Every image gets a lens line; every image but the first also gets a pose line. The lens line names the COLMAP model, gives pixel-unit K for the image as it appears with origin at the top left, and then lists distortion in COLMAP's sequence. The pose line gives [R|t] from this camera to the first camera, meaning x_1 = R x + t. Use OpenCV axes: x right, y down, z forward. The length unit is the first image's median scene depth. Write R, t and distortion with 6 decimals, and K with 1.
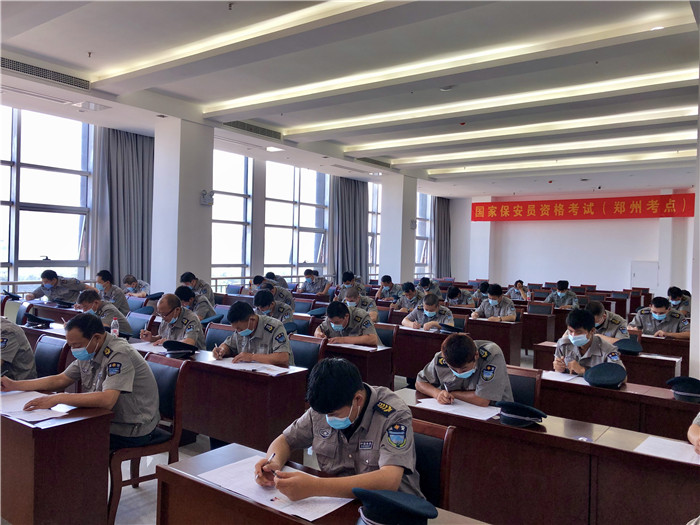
lens RADIAL K [[593.0, 0, 350.0], [0, 593.0, 262.5], [0, 0, 1]] dist [0.101650, -0.276351]
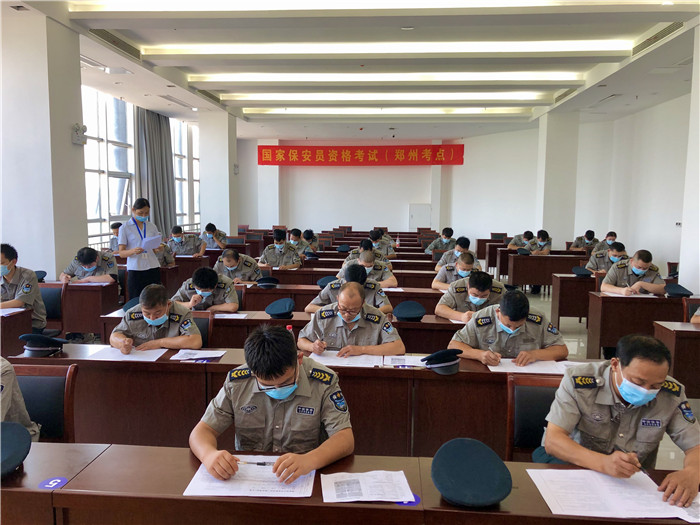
lens RADIAL K [[593.0, 0, 350.0], [0, 593.0, 262.5], [0, 0, 1]] dist [0.101650, -0.276351]
pose [[0.837042, -0.075211, 0.541945, -0.227558], [0.019207, 0.993936, 0.108273, -0.016689], [-0.546801, -0.080220, 0.833411, 0.129538]]
